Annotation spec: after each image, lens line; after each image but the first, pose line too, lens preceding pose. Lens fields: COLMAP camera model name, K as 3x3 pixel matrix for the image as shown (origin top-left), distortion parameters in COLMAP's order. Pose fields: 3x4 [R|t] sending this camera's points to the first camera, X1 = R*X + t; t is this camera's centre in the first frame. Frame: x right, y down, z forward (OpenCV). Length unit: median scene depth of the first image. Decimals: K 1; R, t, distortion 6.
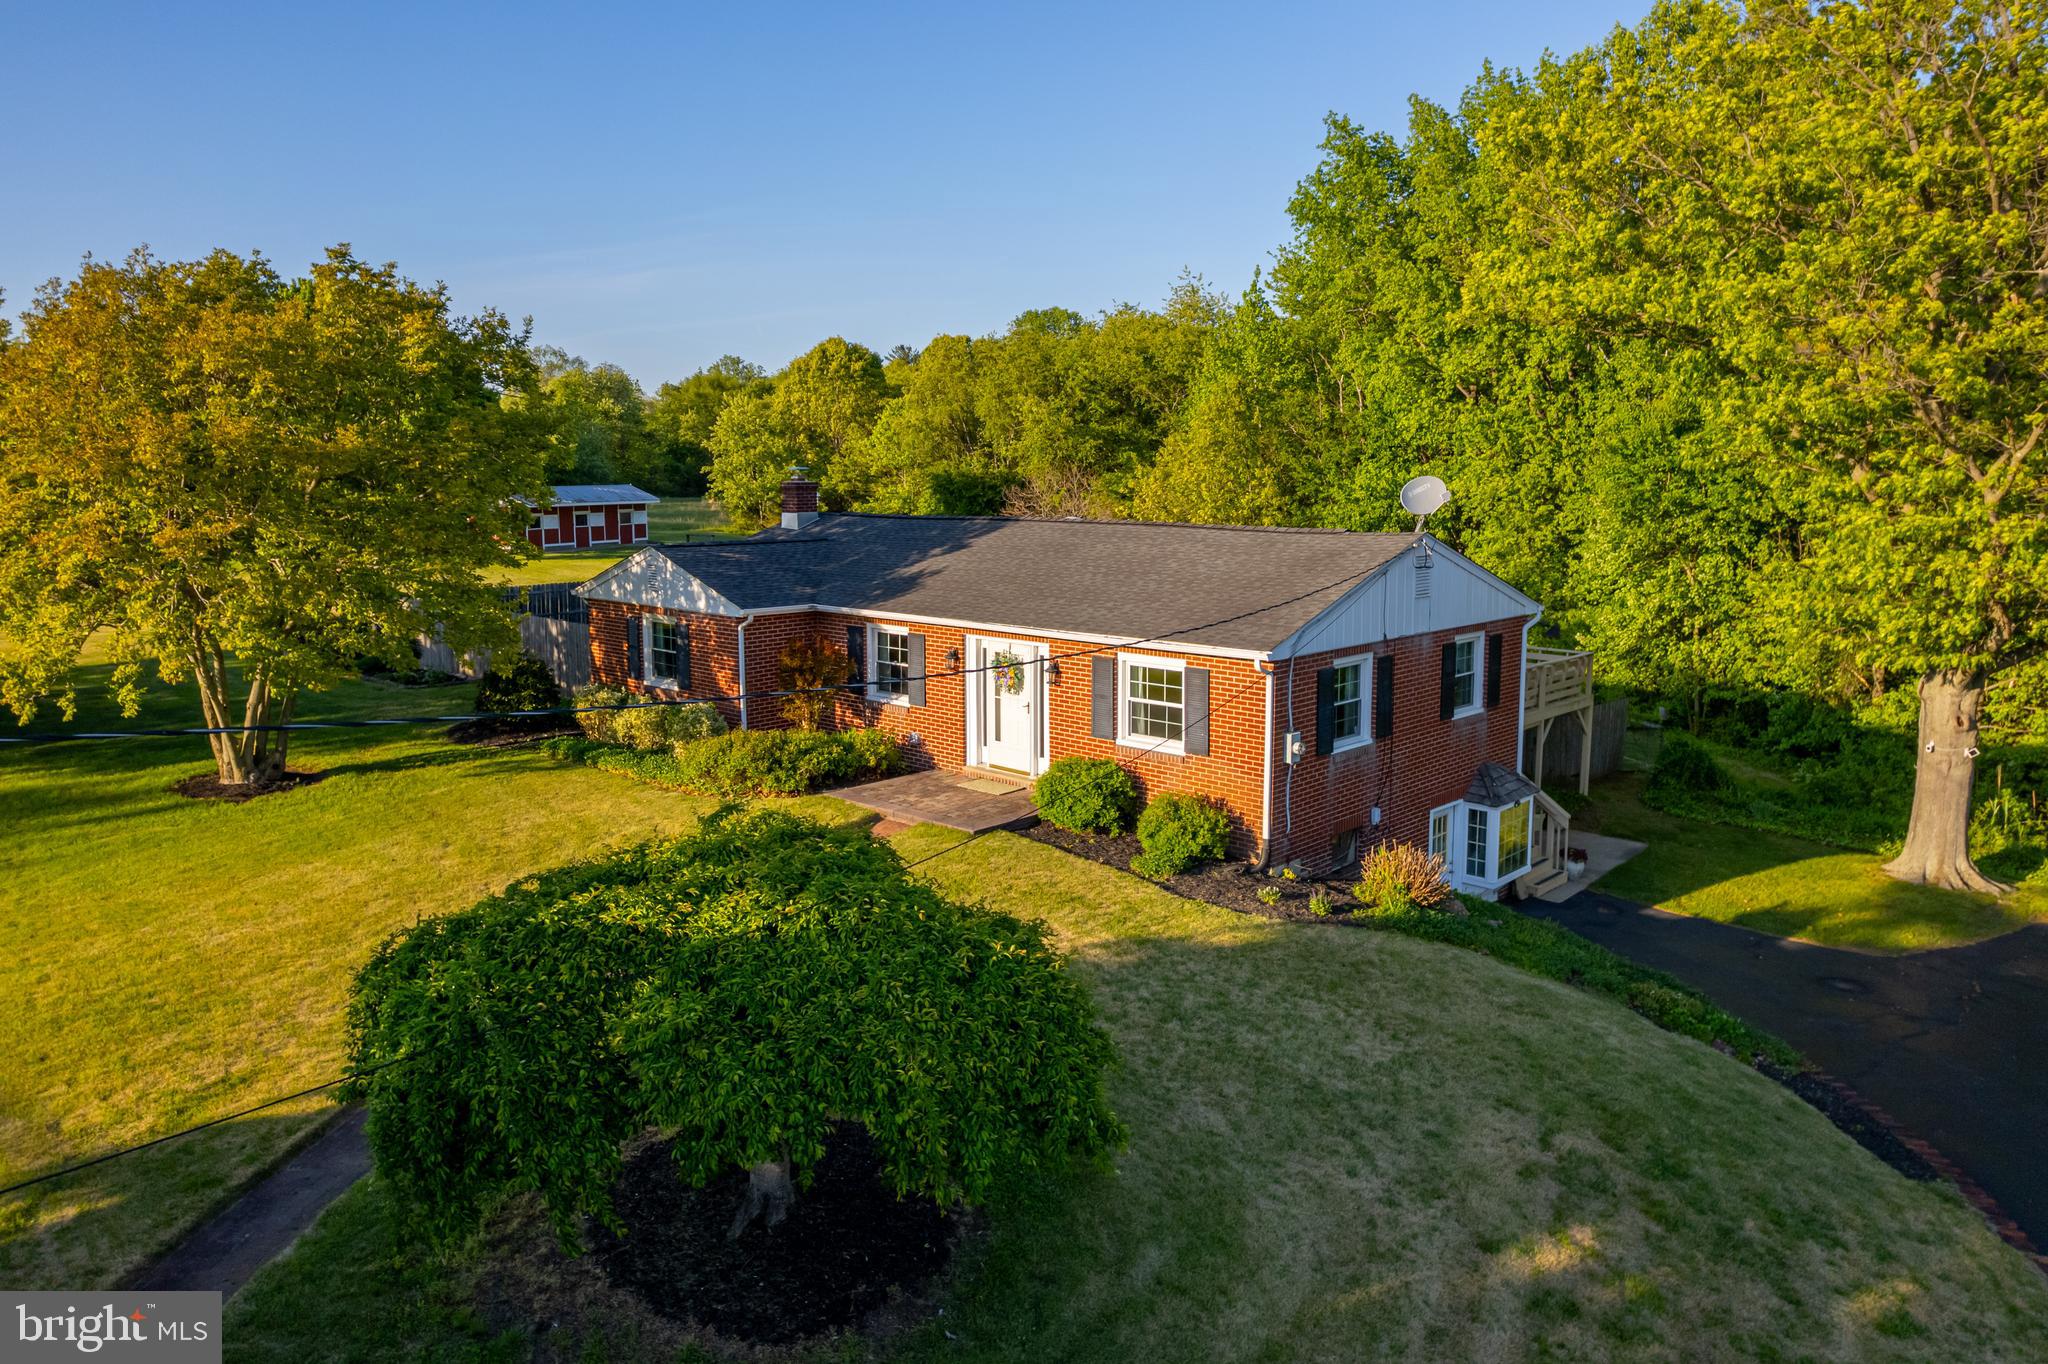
lens RADIAL K [[1399.6, 0, 1015.8], [0, 1399.6, 644.8], [0, 0, 1]] dist [-0.046101, 0.003322]
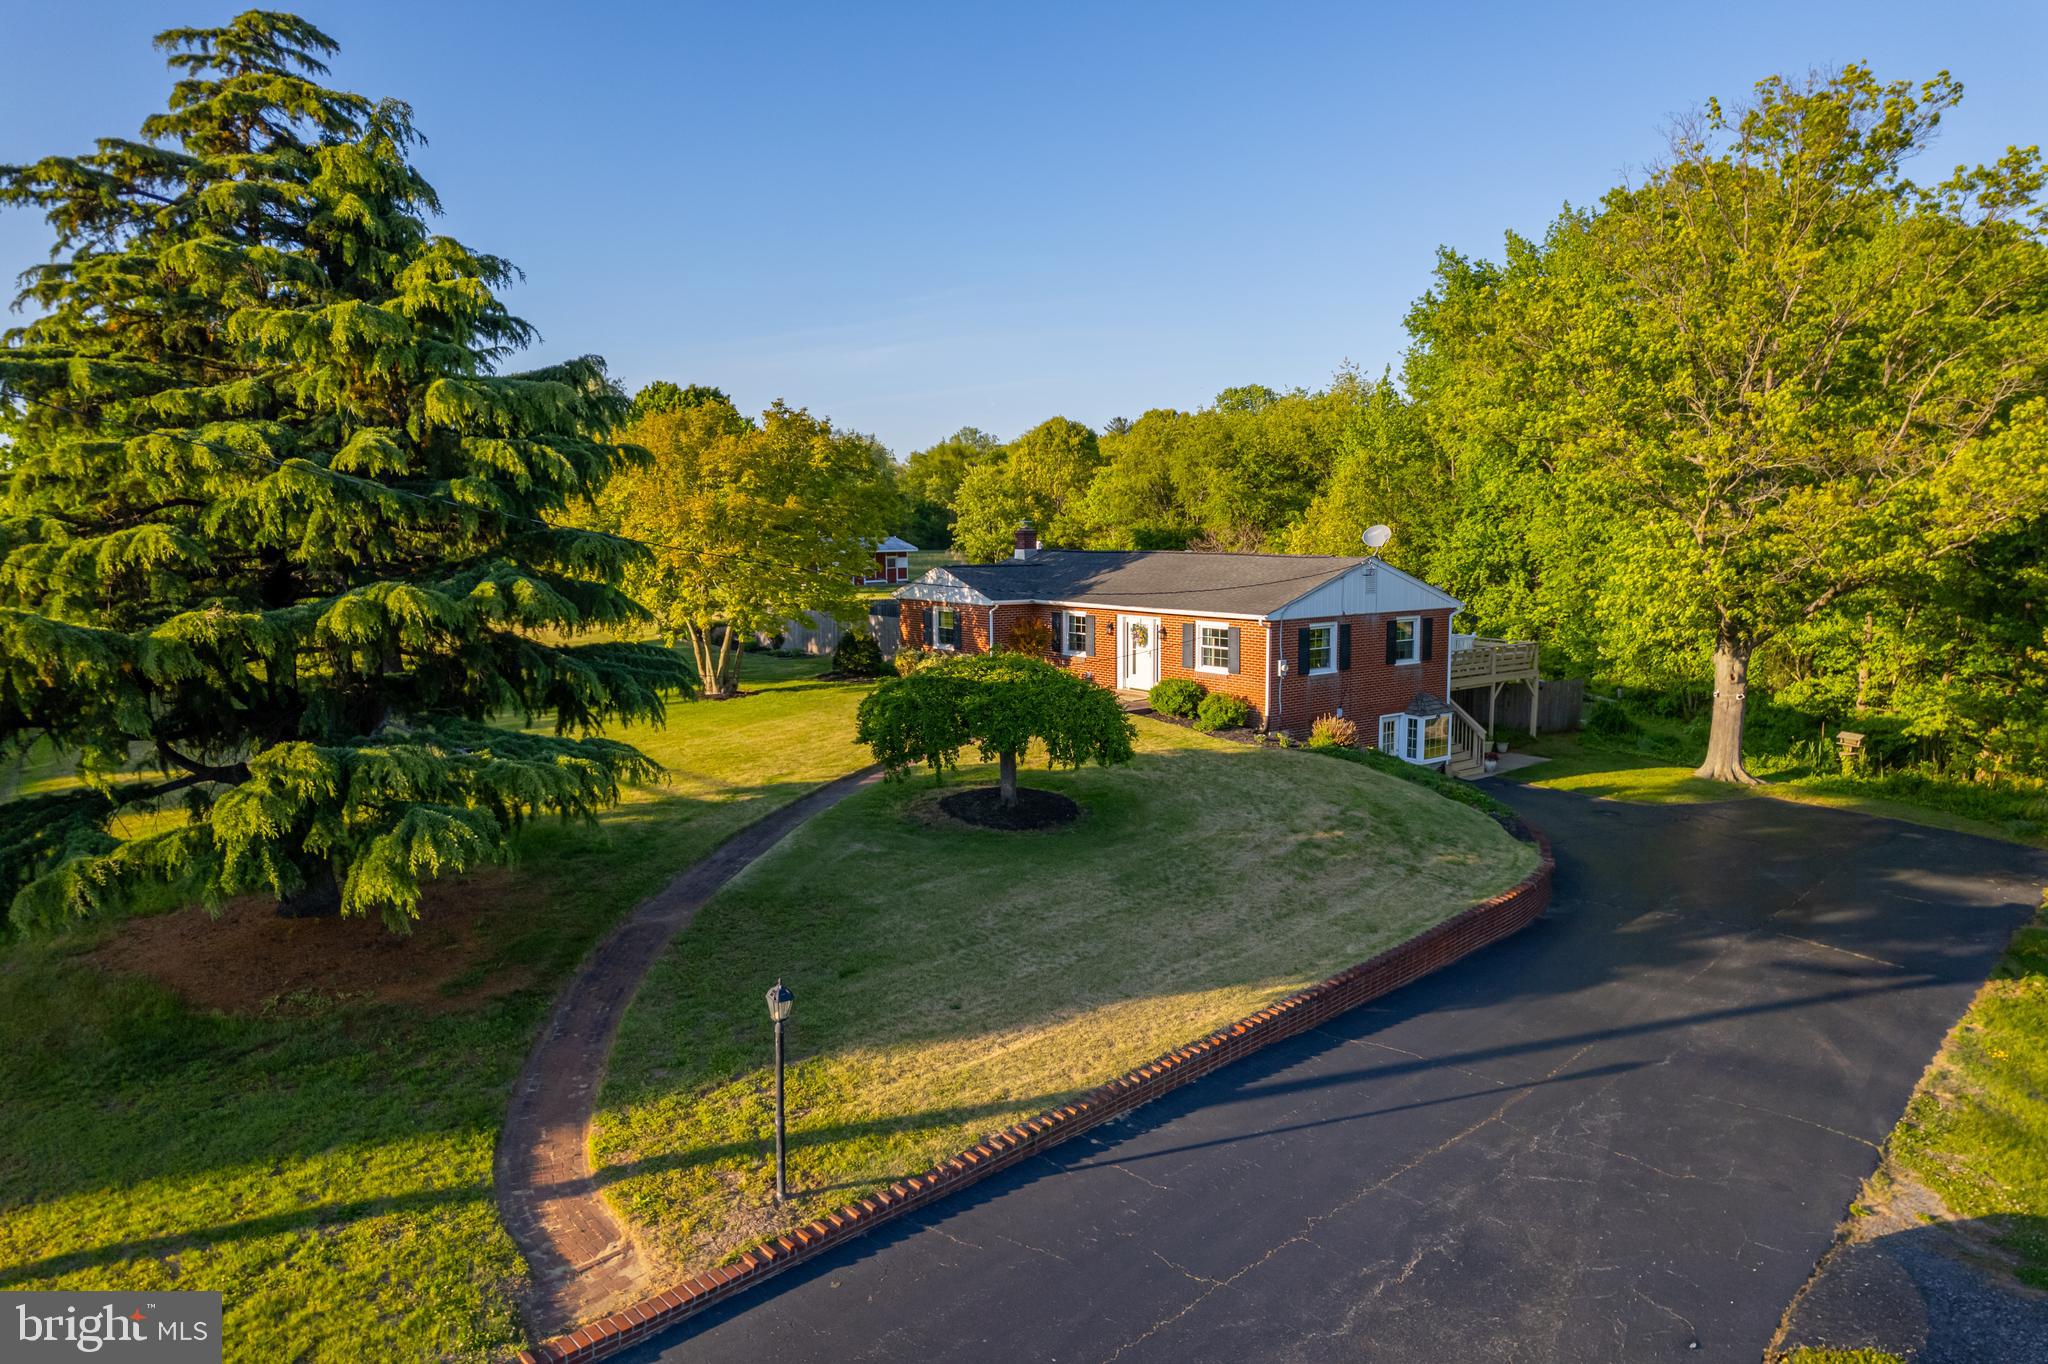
lens RADIAL K [[1313.6, 0, 1024.0], [0, 1313.6, 682.0], [0, 0, 1]] dist [-0.077695, 0.080857]
pose [[0.987962, 0.017256, -0.153729, 0.058056], [-0.018393, 0.999813, -0.005975, 0.050178], [0.153597, 0.008730, 0.988095, -0.366302]]
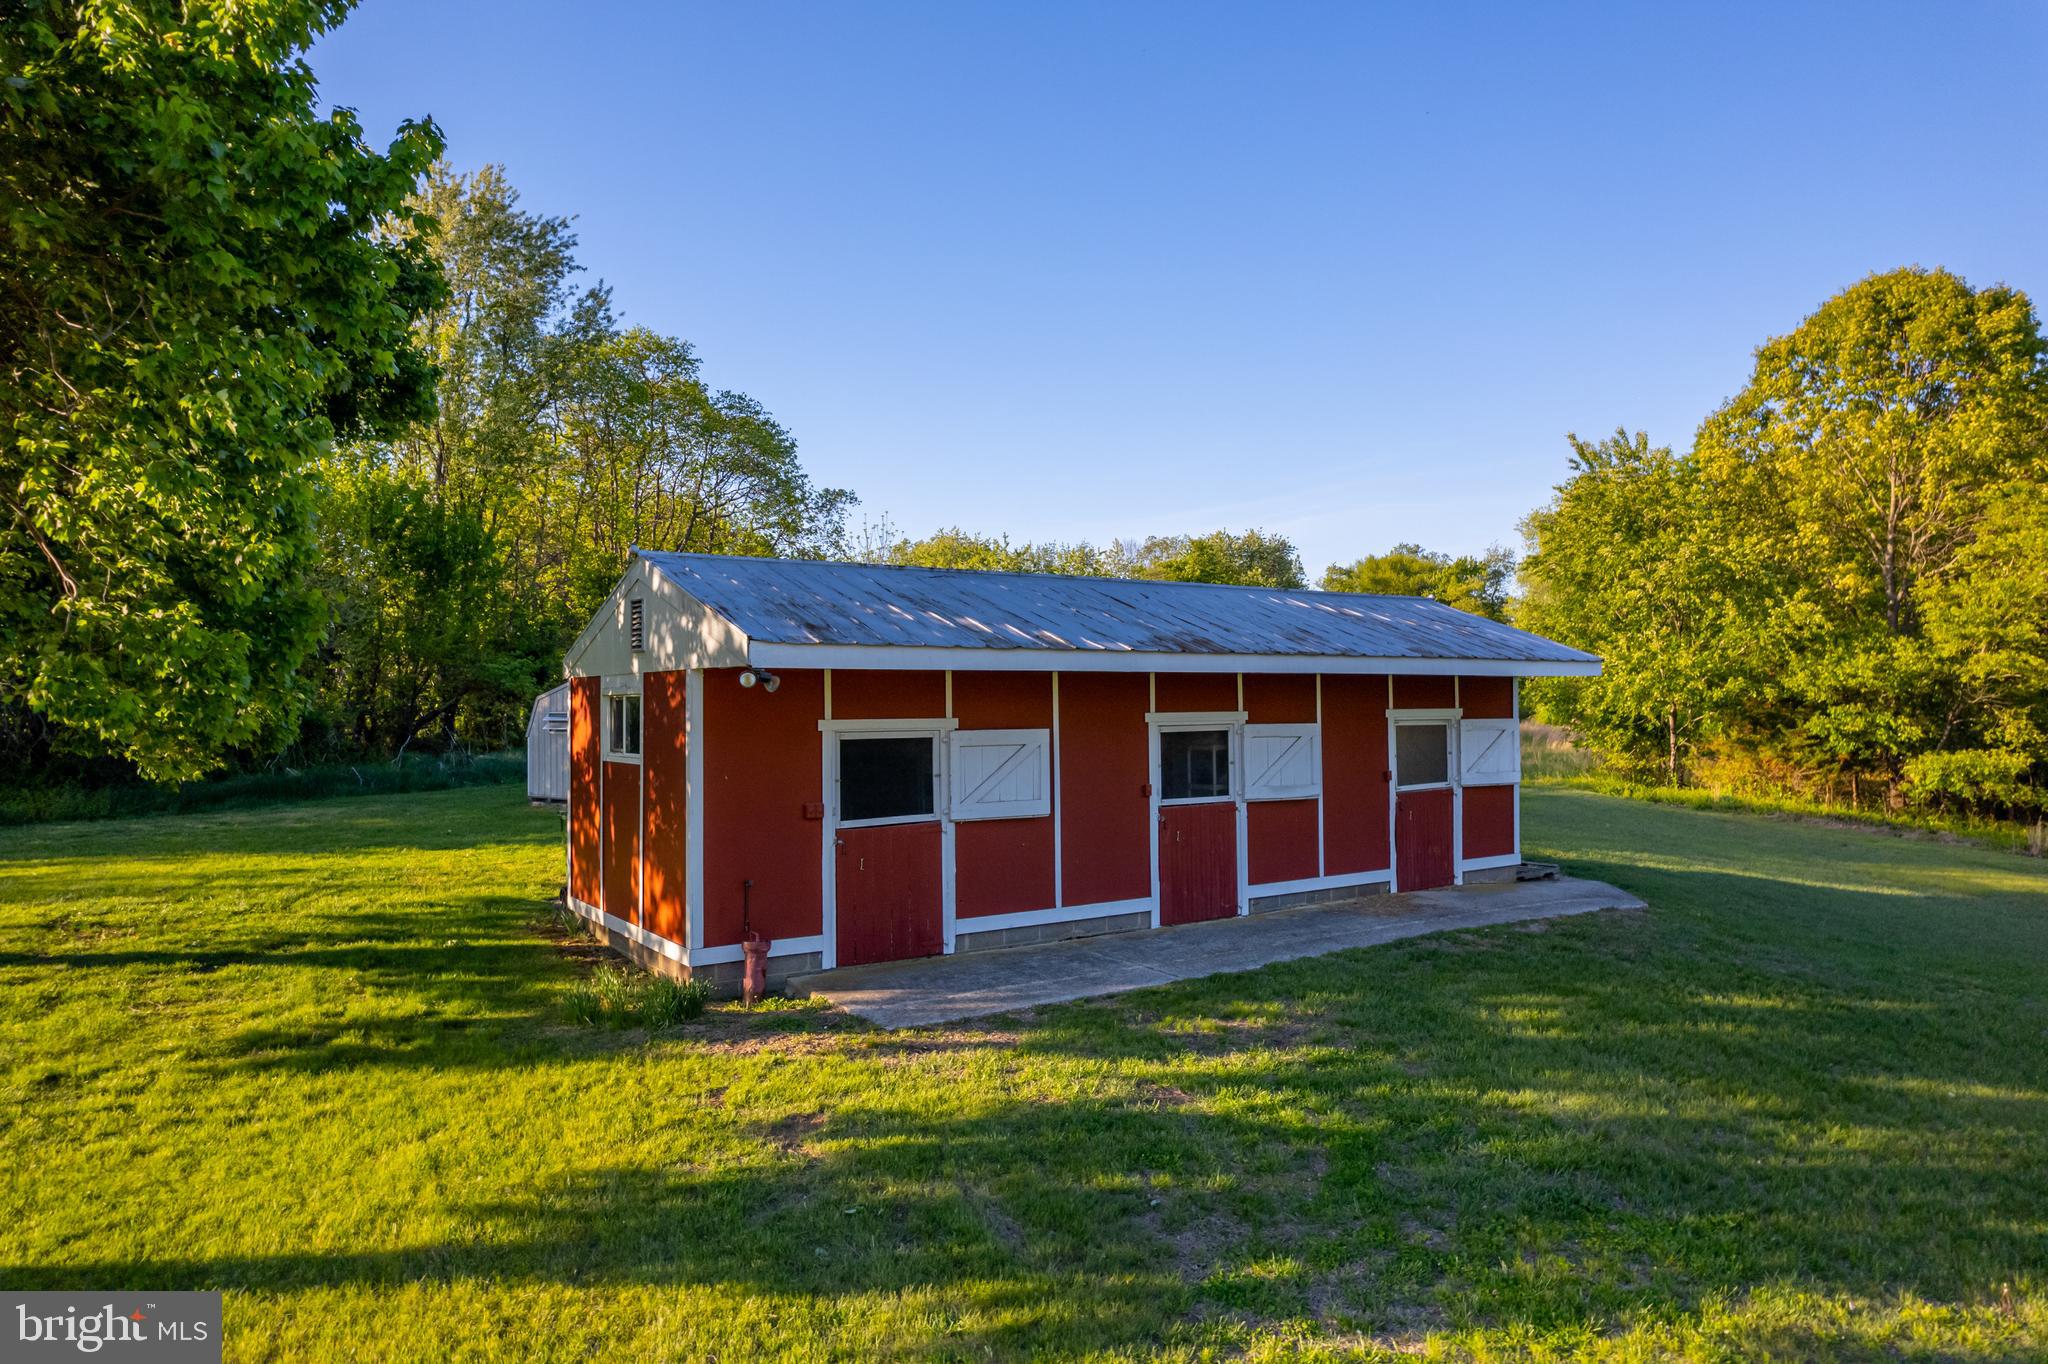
lens RADIAL K [[1313.6, 0, 1024.0], [0, 1313.6, 682.0], [0, 0, 1]] dist [-0.077695, 0.080857]
pose [[0.900415, -0.001659, -0.435030, -0.547231], [-0.057761, 0.990683, -0.123330, -0.164280], [0.431181, 0.136176, 0.891930, 1.775407]]
